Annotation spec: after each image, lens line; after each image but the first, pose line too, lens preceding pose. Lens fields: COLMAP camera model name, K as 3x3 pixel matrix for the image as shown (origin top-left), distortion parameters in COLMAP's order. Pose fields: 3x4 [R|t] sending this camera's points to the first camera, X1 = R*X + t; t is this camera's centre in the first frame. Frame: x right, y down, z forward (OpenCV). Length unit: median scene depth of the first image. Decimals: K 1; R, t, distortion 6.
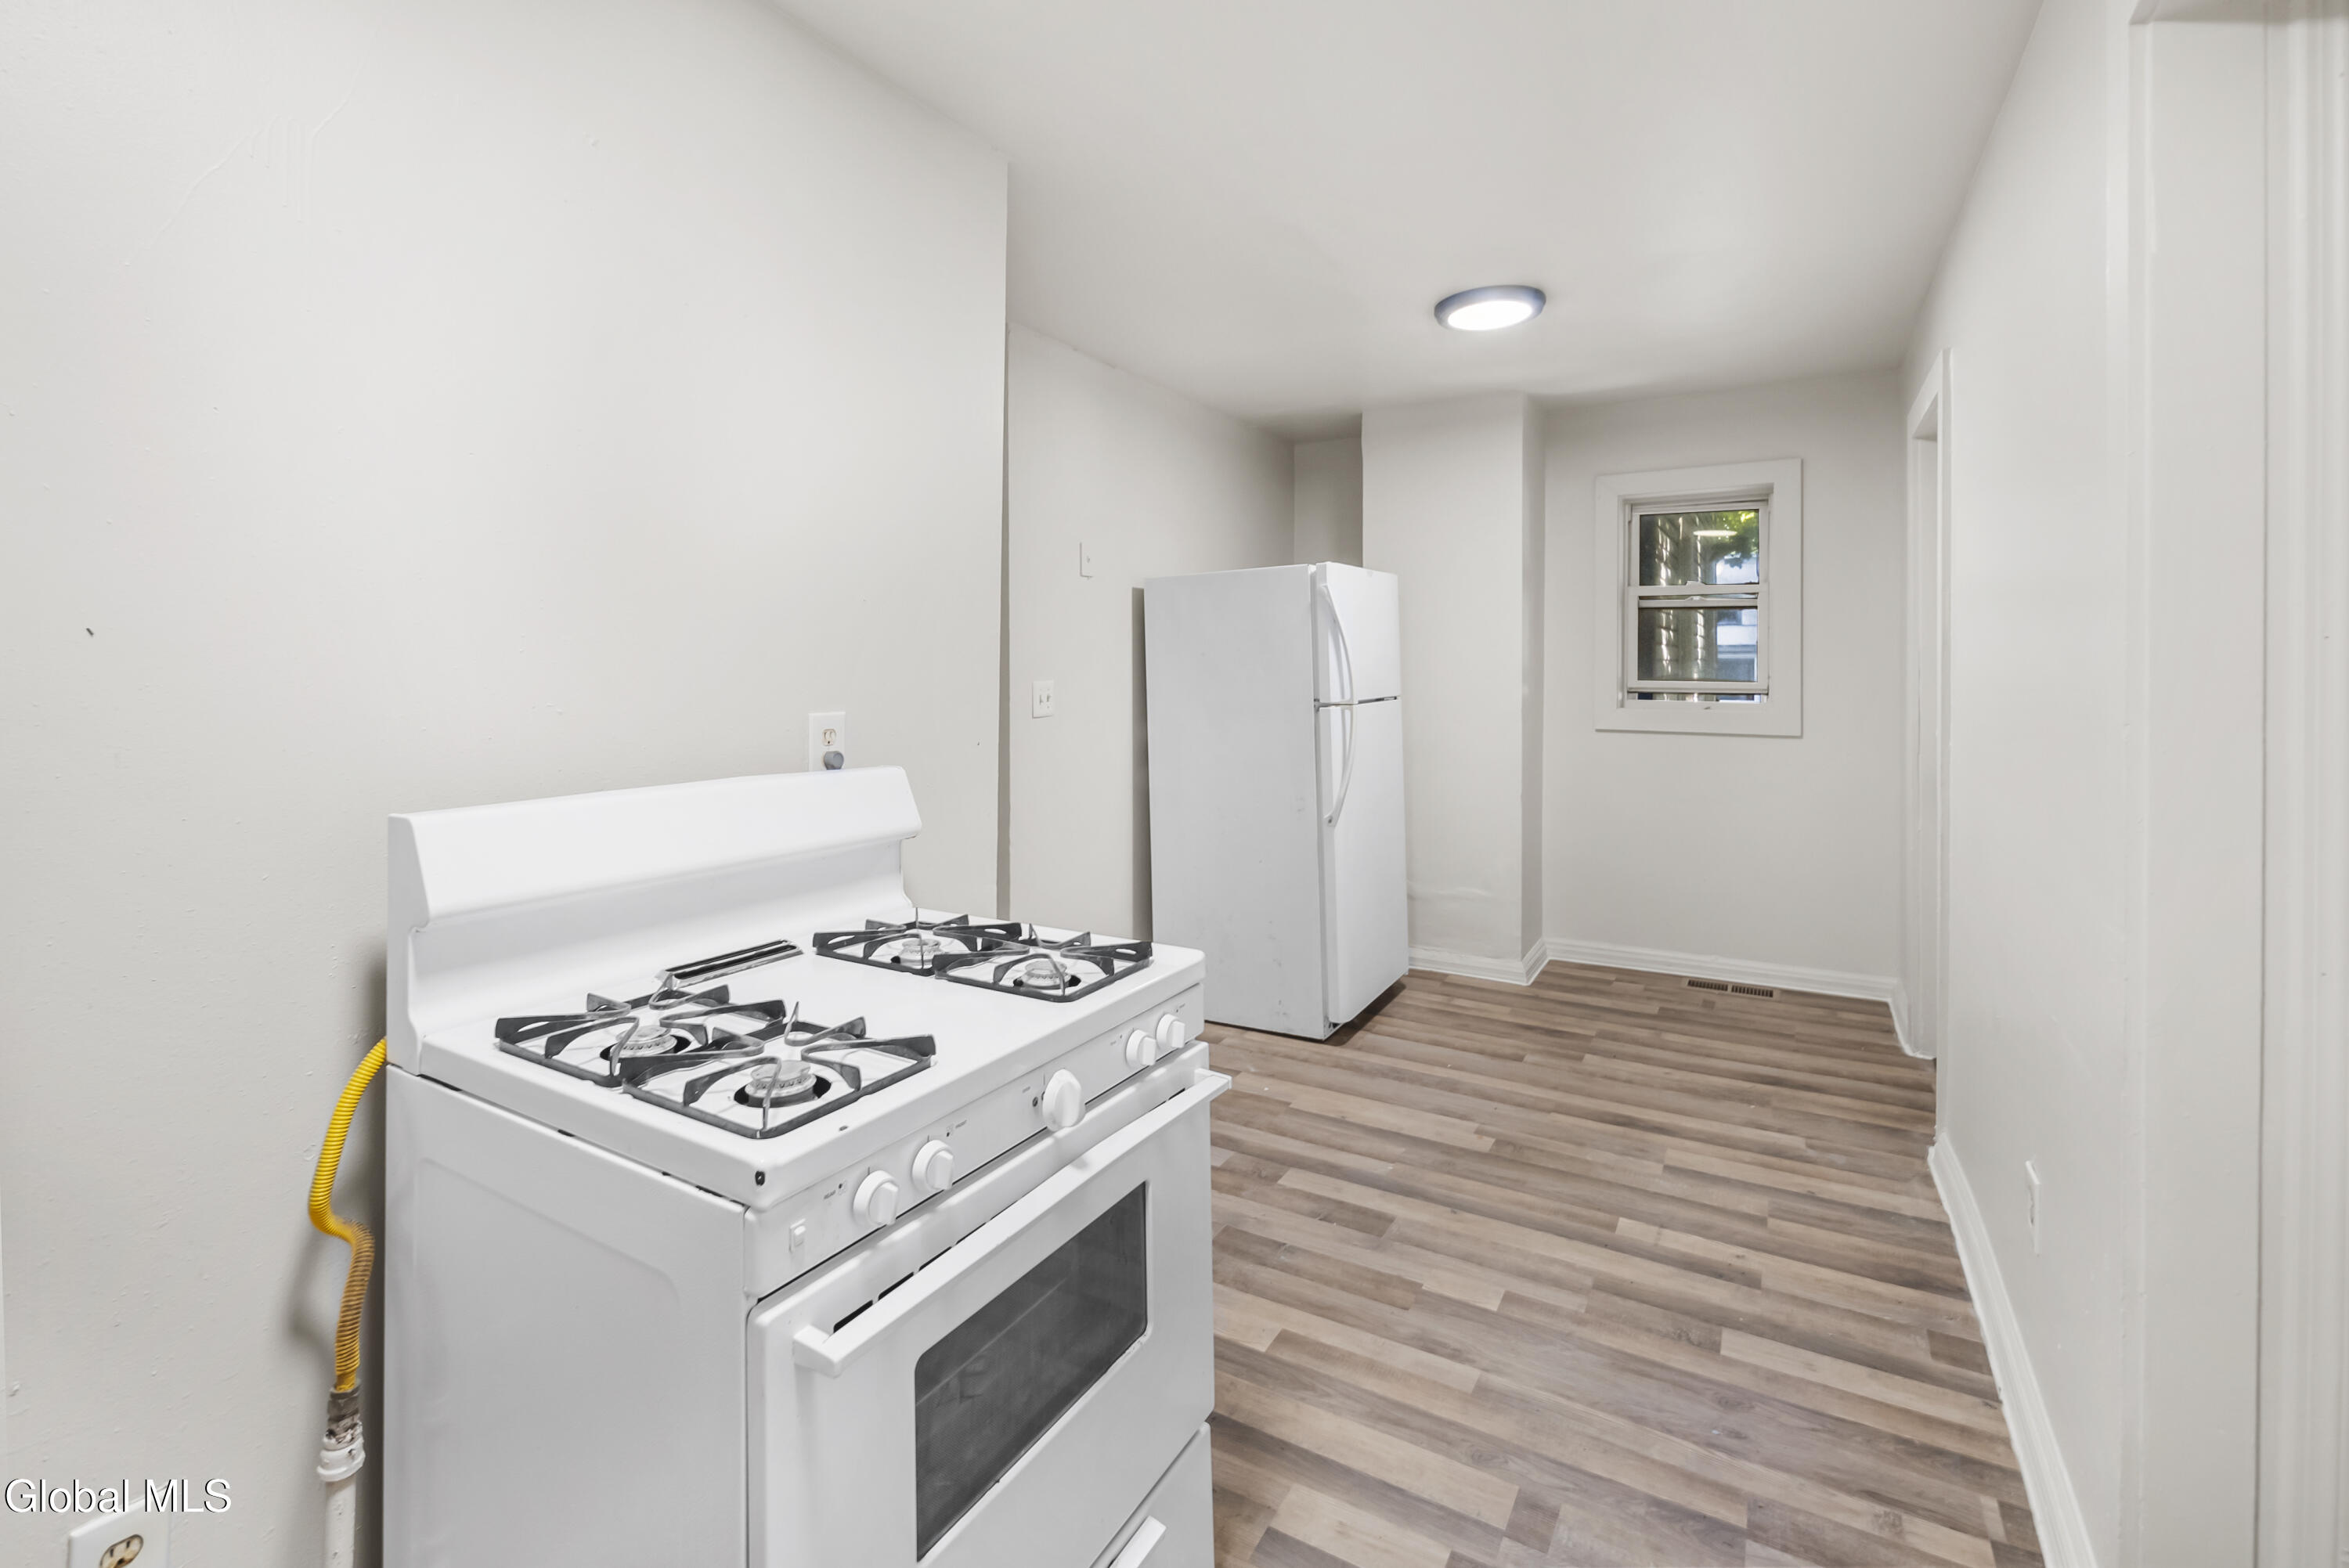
lens RADIAL K [[1043.0, 0, 1183.2], [0, 1043.0, 716.8], [0, 0, 1]] dist [-0.001418, -0.004831]
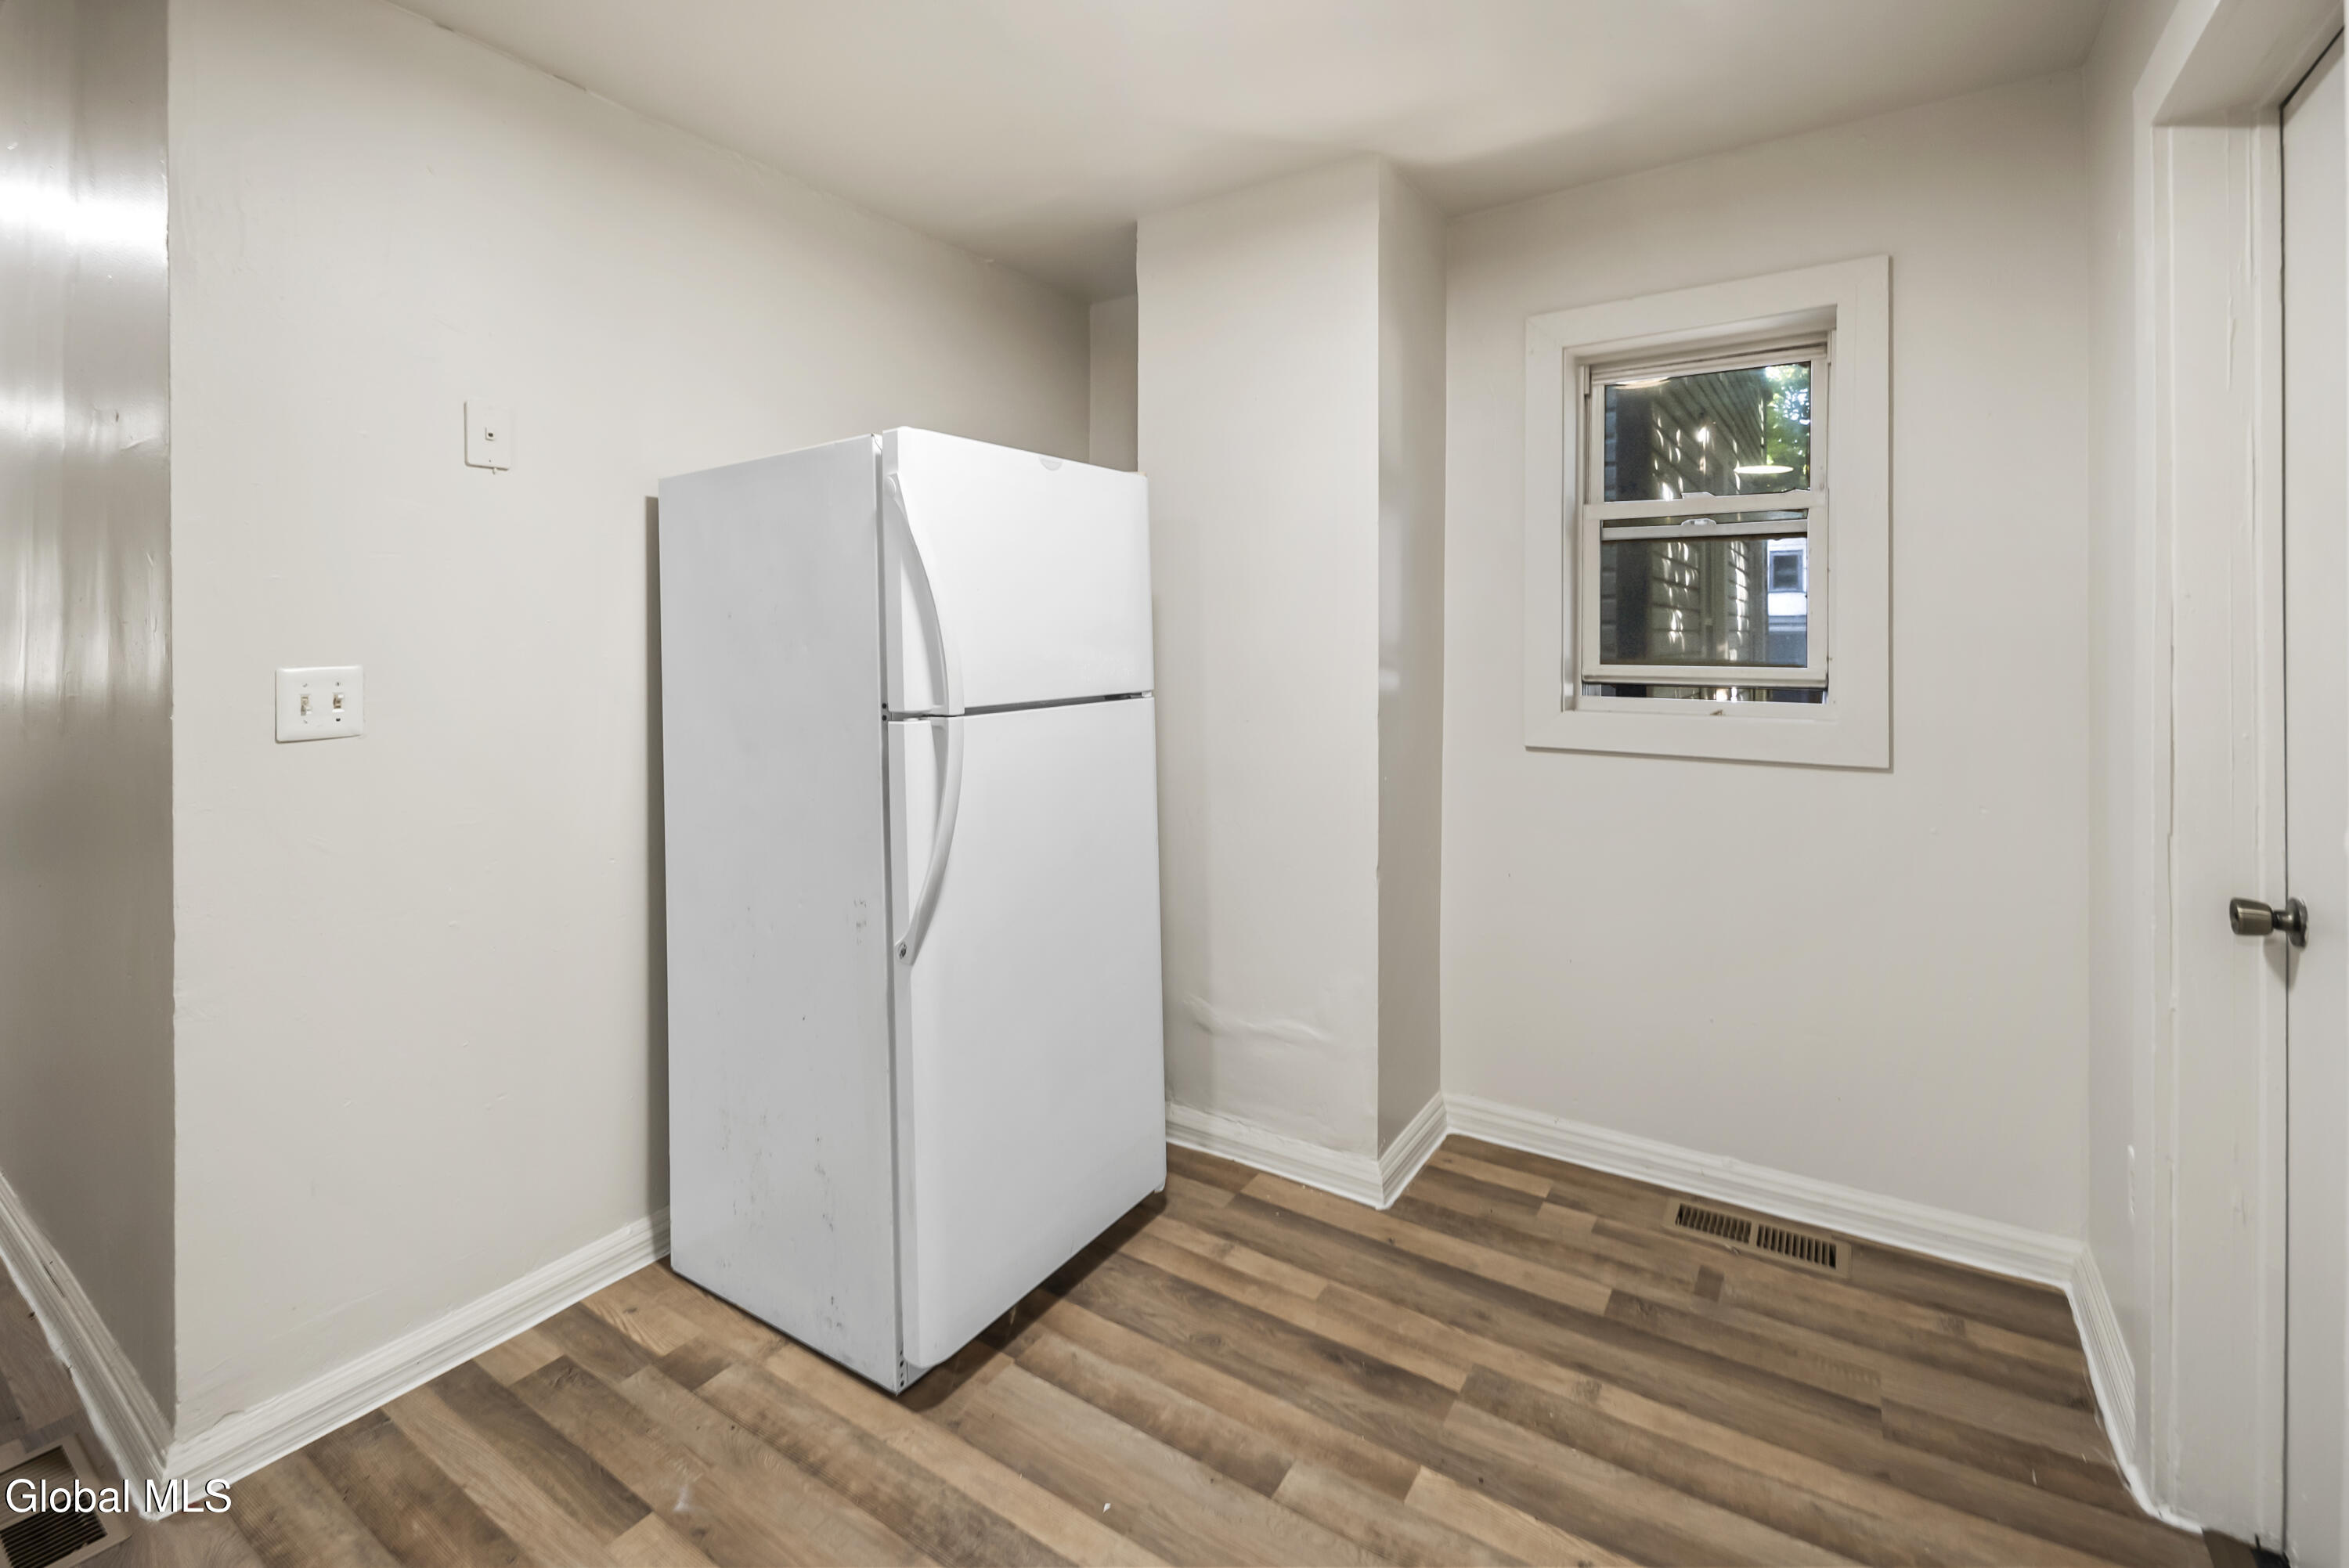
lens RADIAL K [[1040.2, 0, 1182.7], [0, 1040.2, 683.5], [0, 0, 1]] dist [0.001599, -0.004814]
pose [[0.998637, 0.002971, -0.052105, 0.252296], [-0.003407, 0.999960, -0.008281, -0.019792], [0.052078, 0.008448, 0.998607, 0.437376]]
